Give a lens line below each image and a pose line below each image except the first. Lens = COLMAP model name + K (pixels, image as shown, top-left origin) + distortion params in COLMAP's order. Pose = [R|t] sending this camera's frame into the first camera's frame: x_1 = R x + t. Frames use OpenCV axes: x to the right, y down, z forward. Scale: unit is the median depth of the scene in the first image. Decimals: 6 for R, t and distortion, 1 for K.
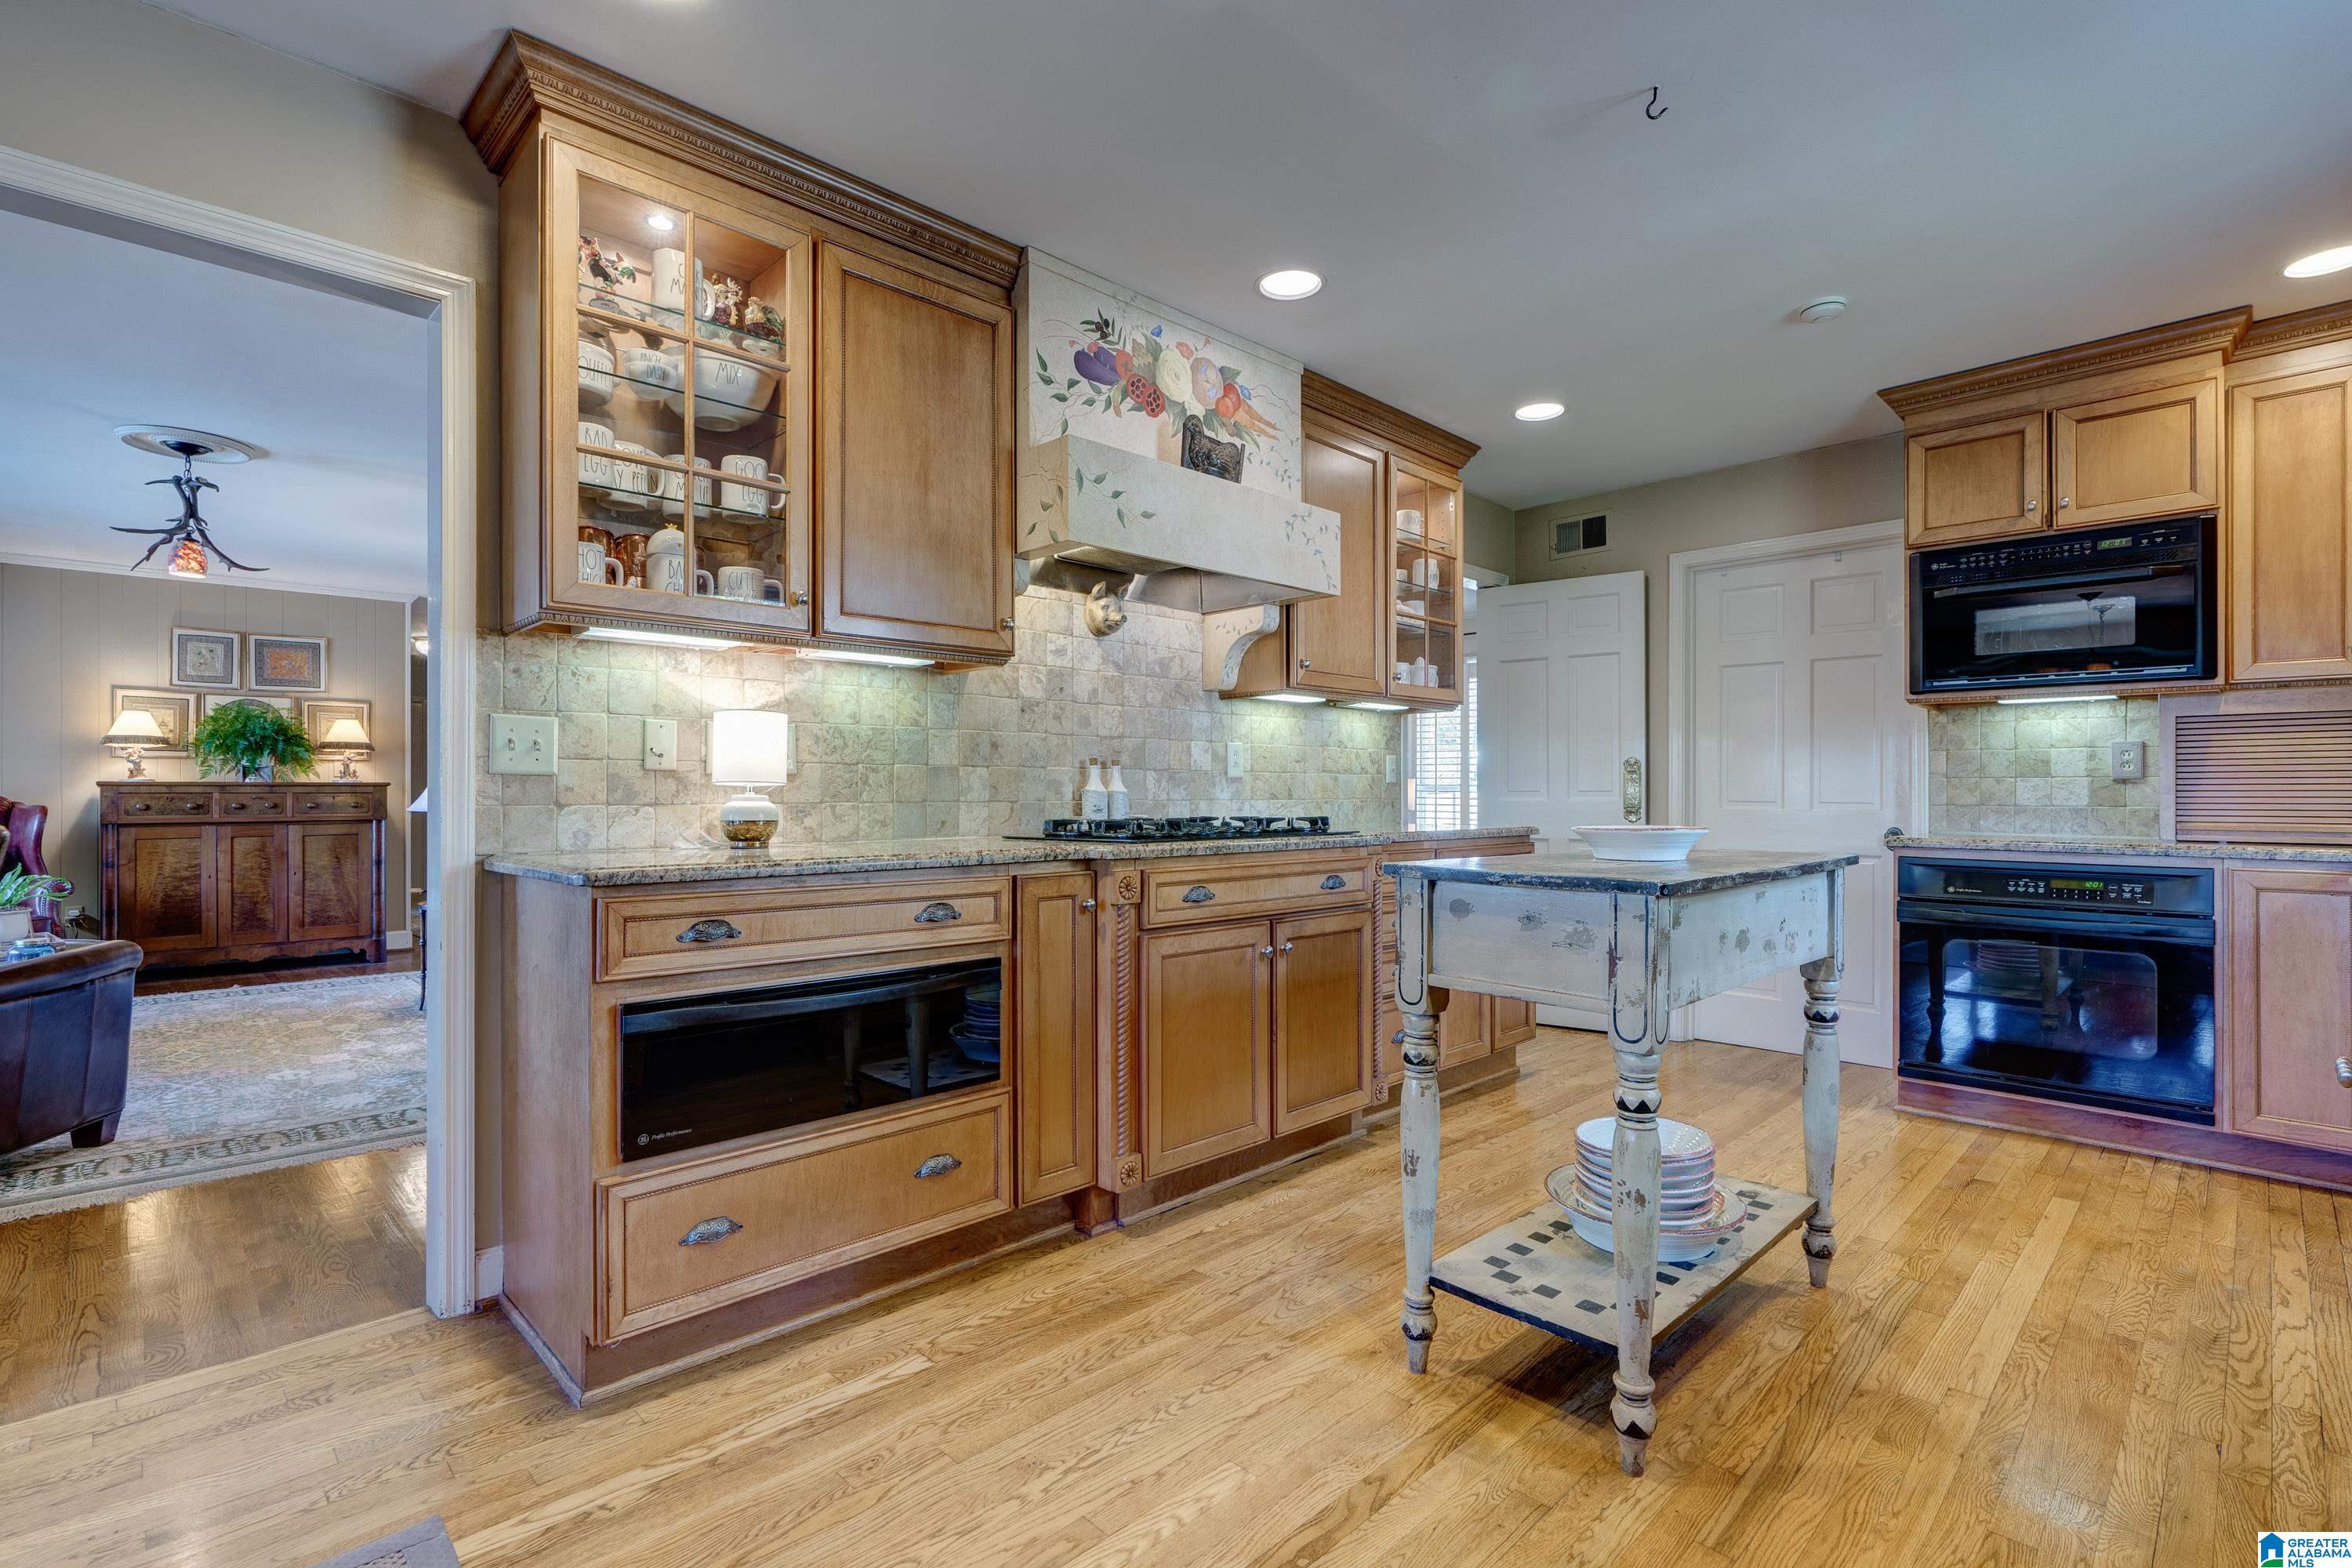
lens RADIAL K [[1097.8, 0, 1193.1], [0, 1097.8, 785.0], [0, 0, 1]] dist [-0.008749, 0.002716]
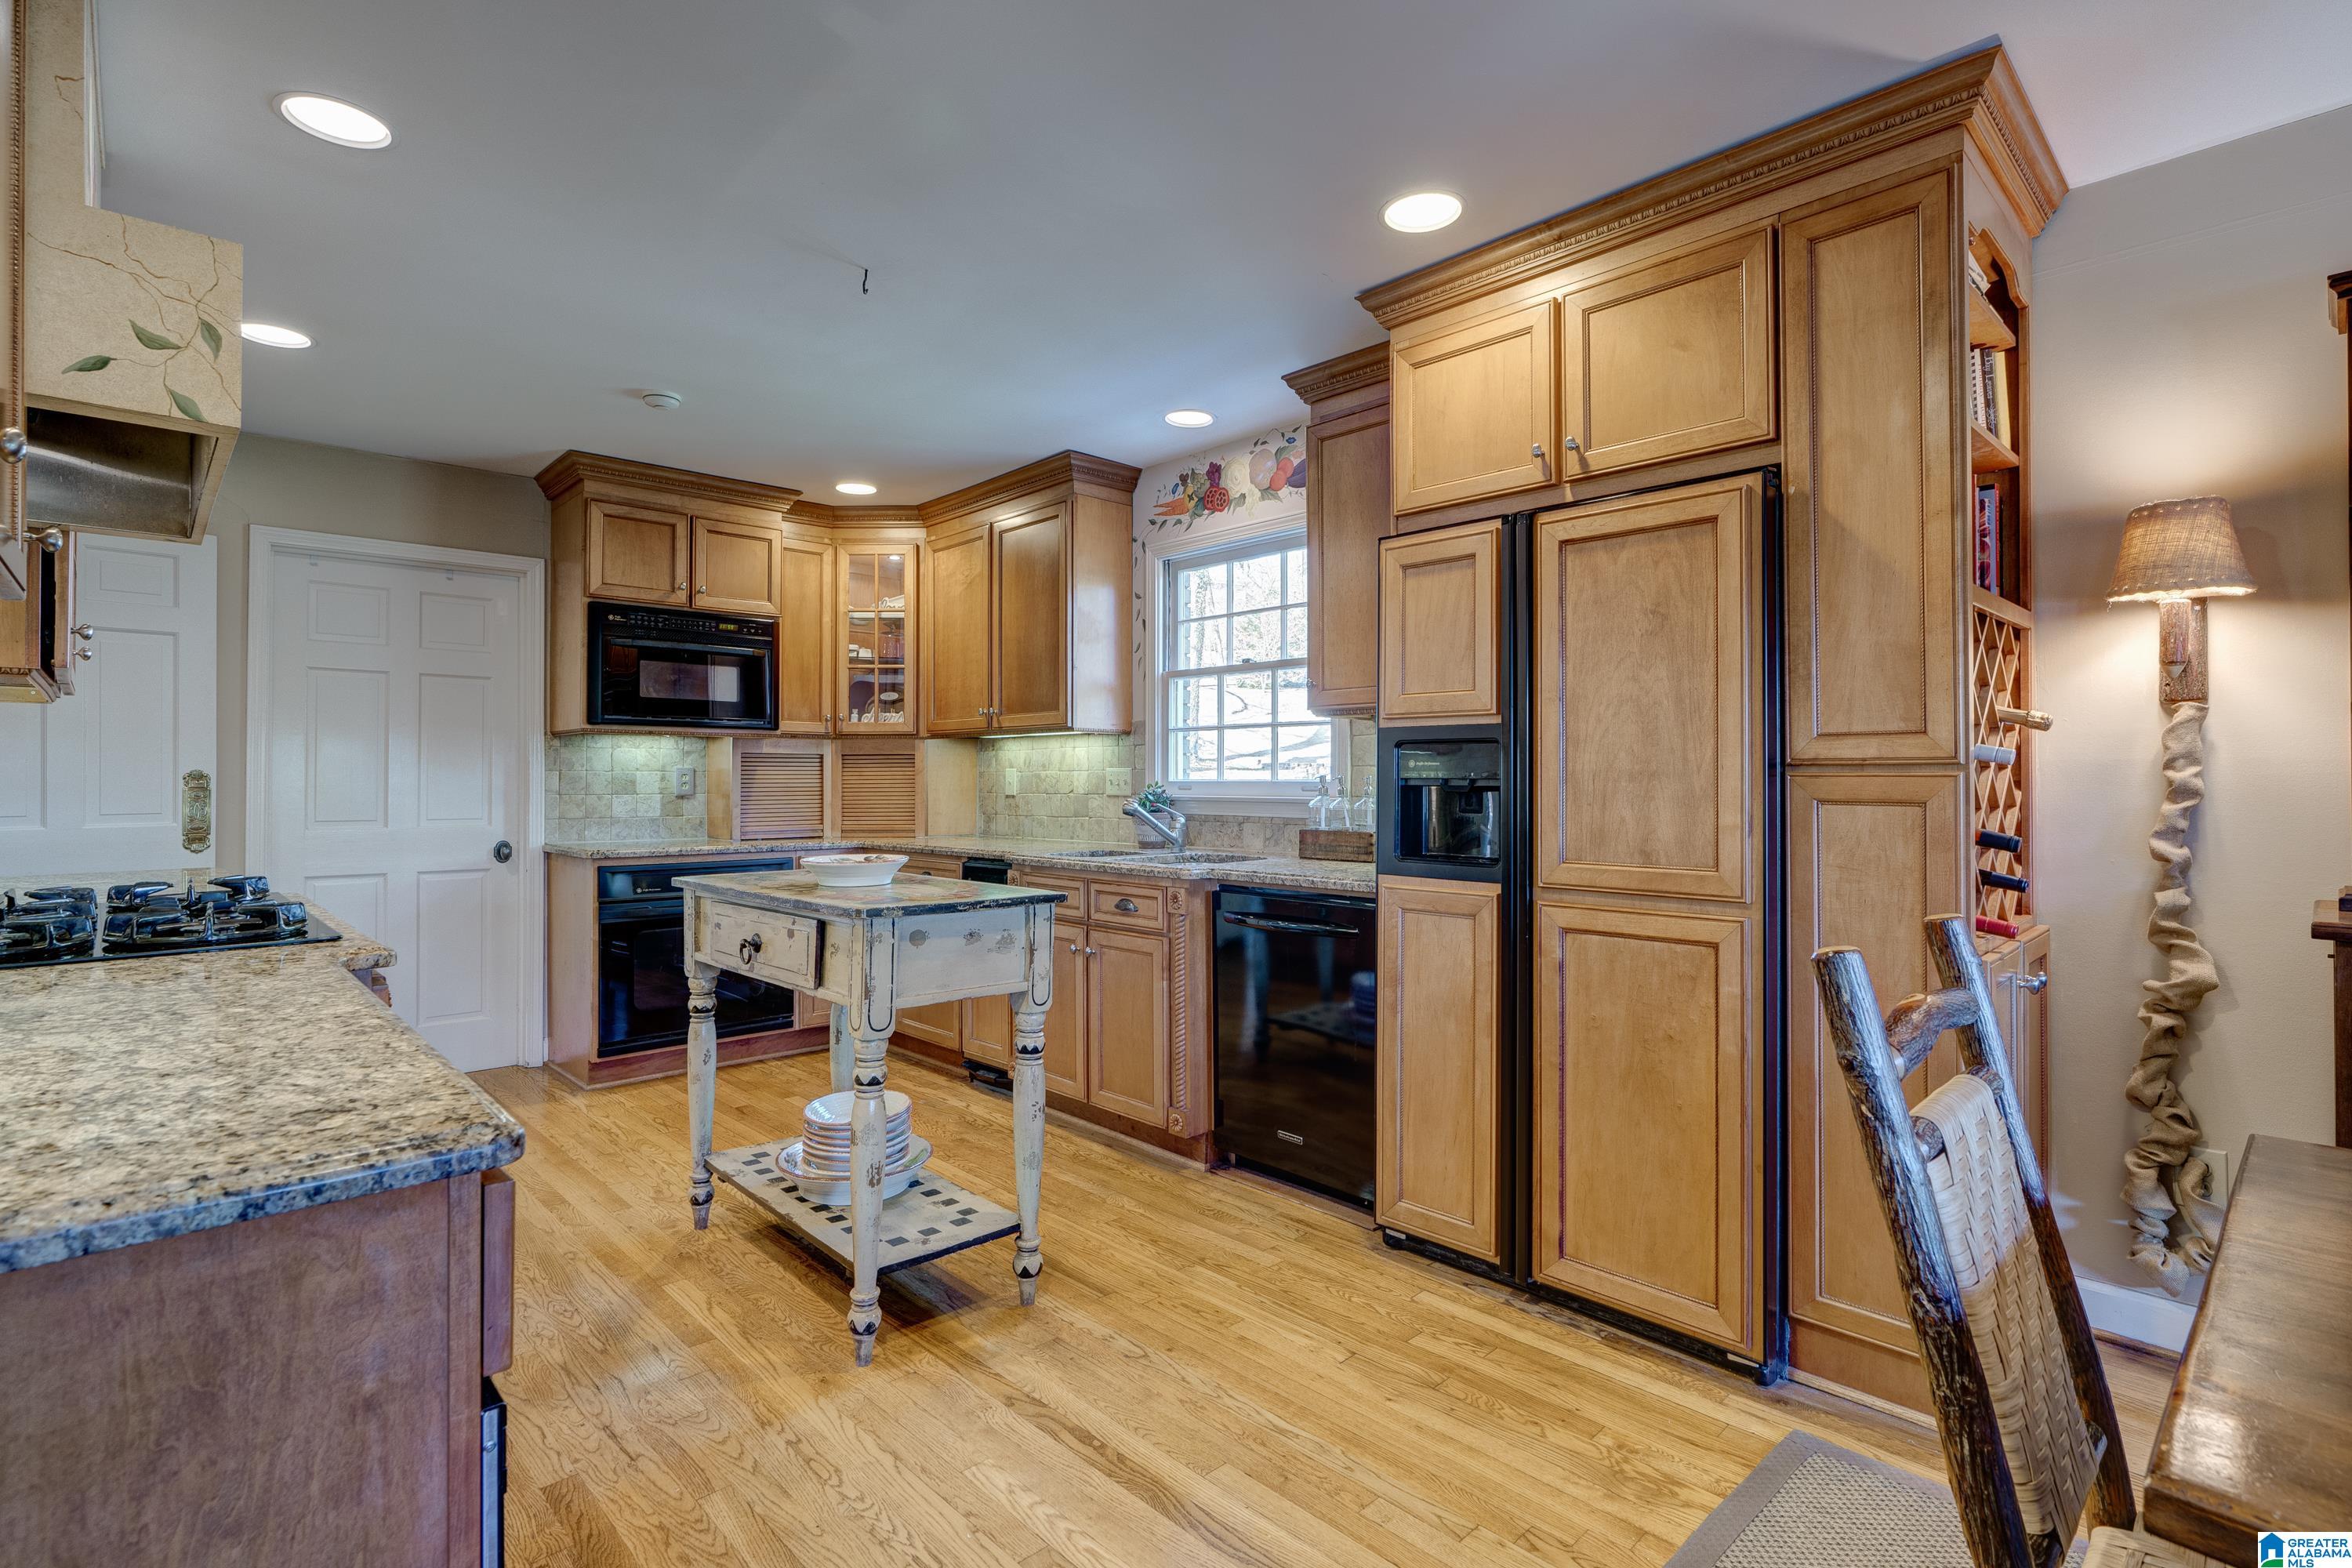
lens RADIAL K [[1097.8, 0, 1195.7], [0, 1097.8, 772.7], [0, 0, 1]] dist [-0.008749, 0.002716]
pose [[0.012457, 0.004519, 0.999912, -0.413455], [-0.007579, 0.999961, -0.004425, -0.027615], [-0.999894, -0.007524, 0.012491, 0.300886]]
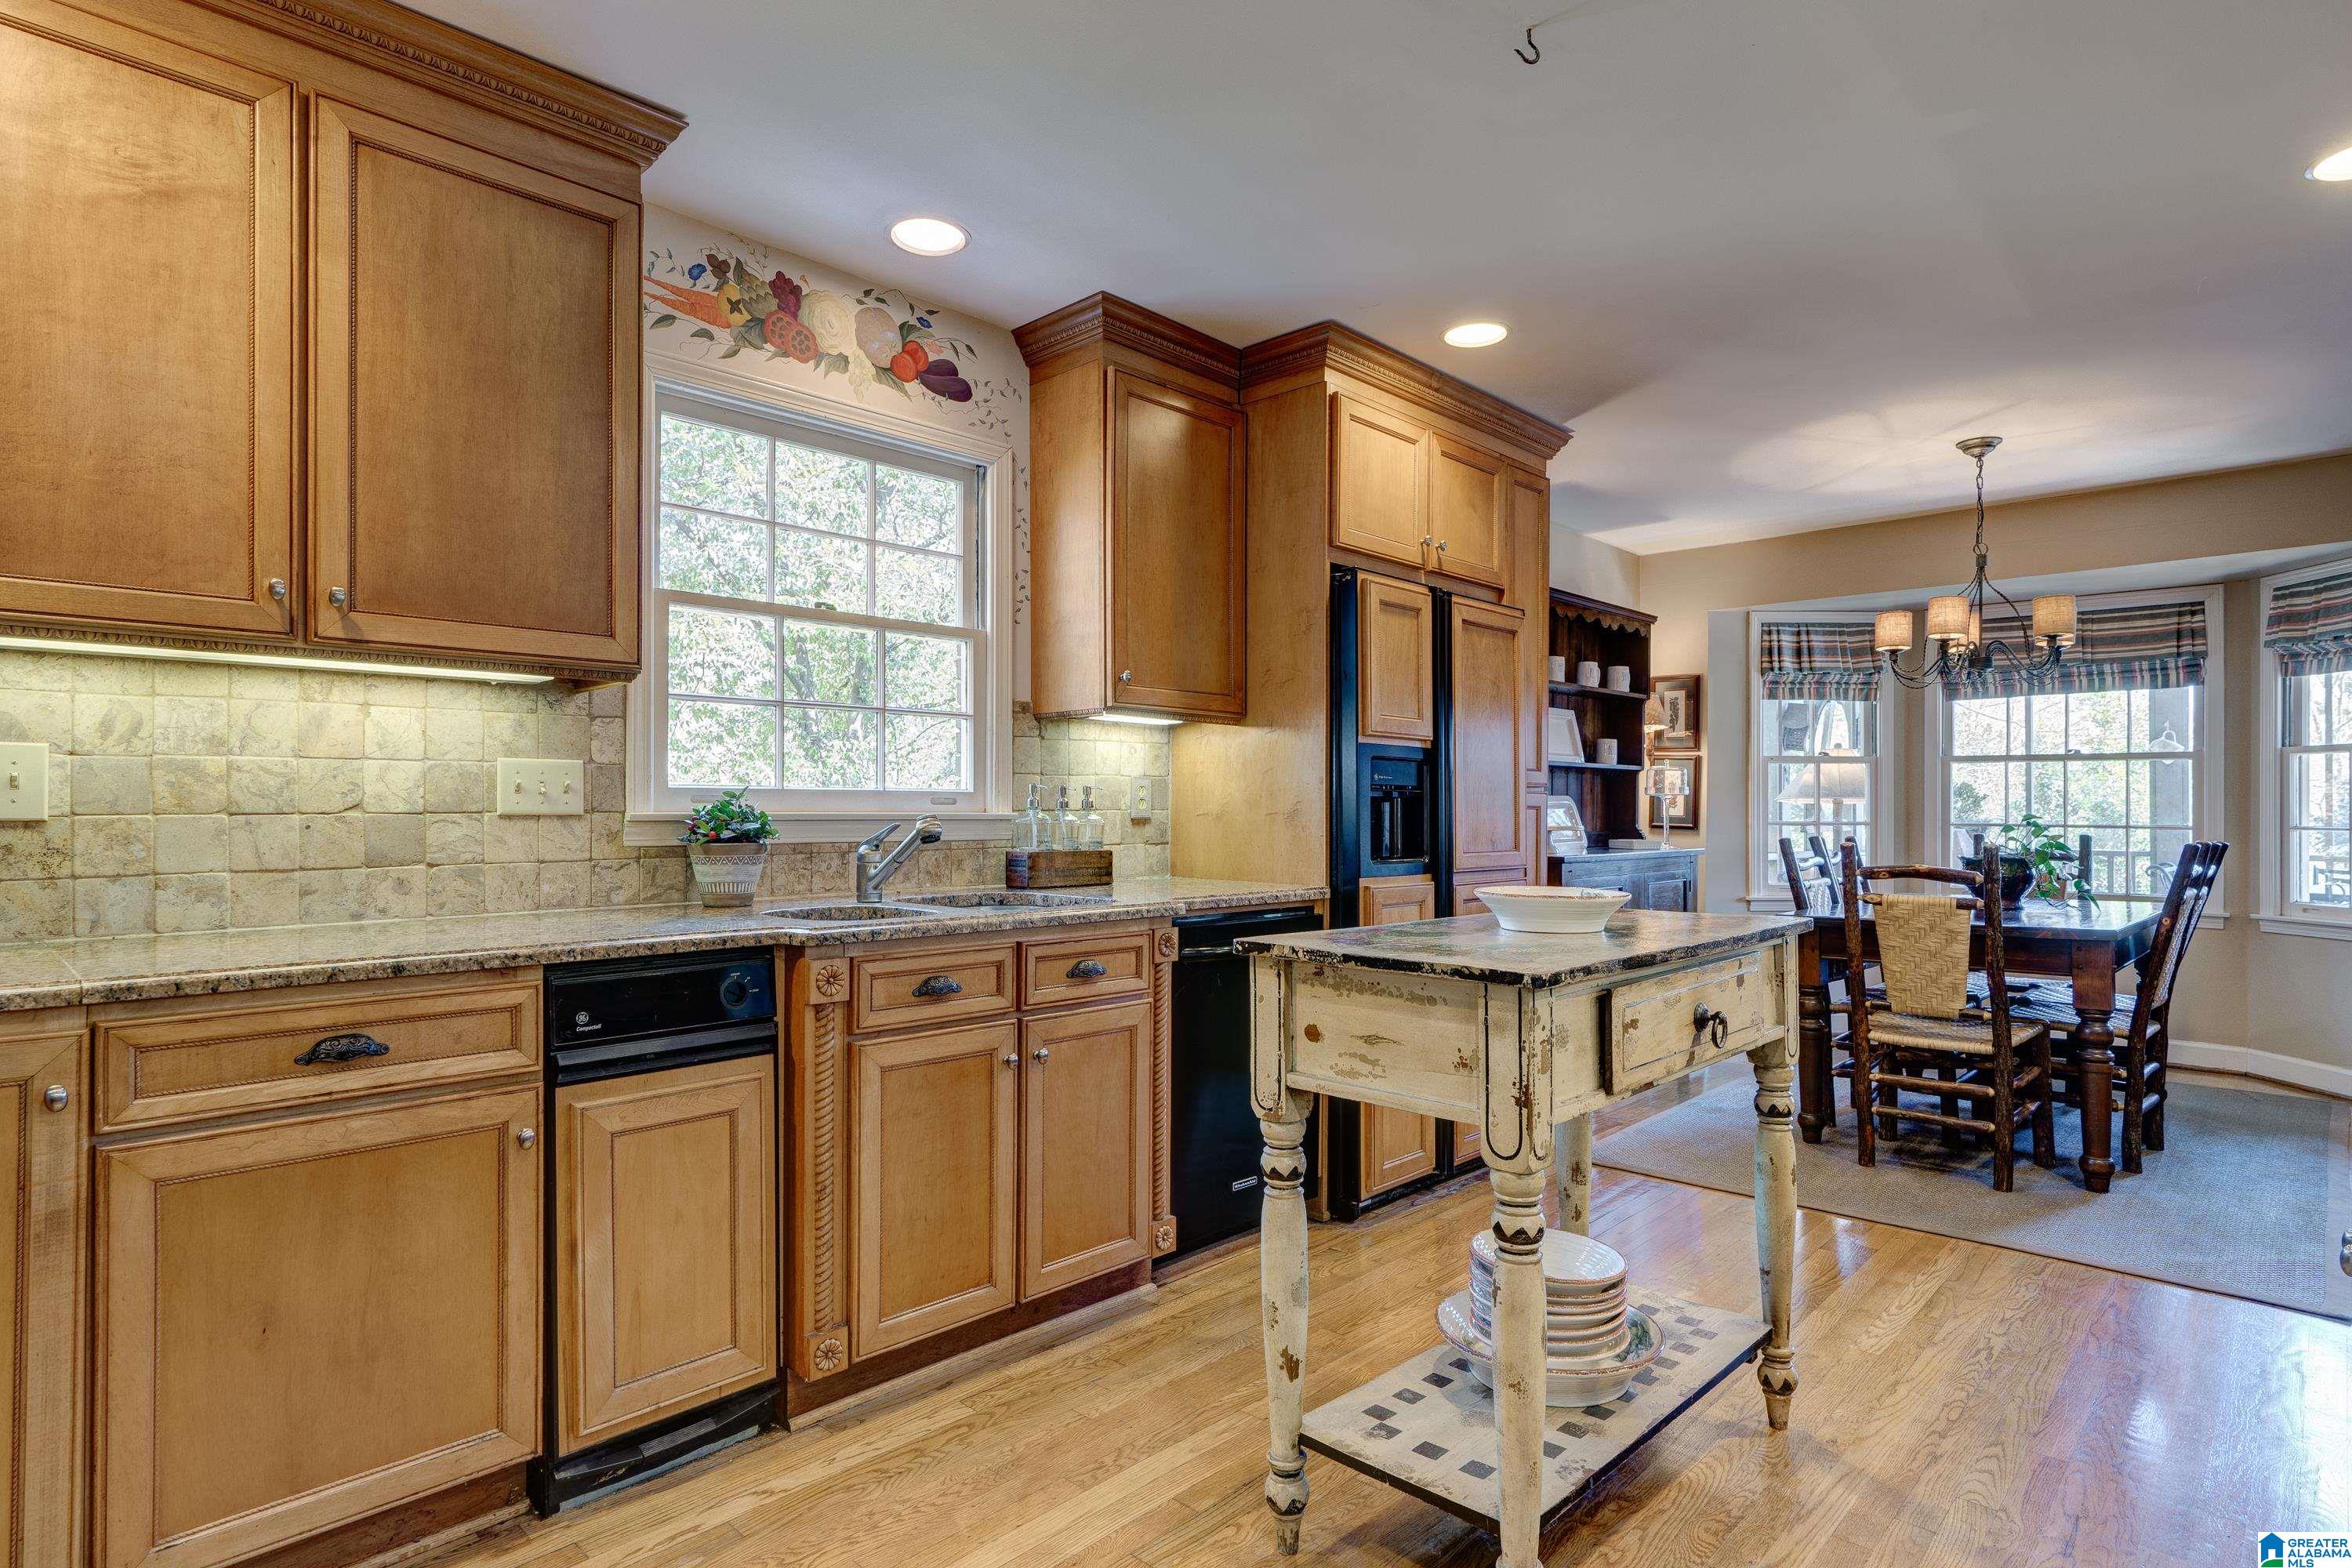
lens RADIAL K [[1241.7, 0, 1153.8], [0, 1241.7, 804.8], [0, 0, 1]] dist [-0.013125, 0.000231]
pose [[-0.999936, -0.003748, -0.010660, 0.367294], [-0.003621, 0.999923, -0.011869, -0.008357], [0.010704, -0.011830, -0.999873, 0.982863]]
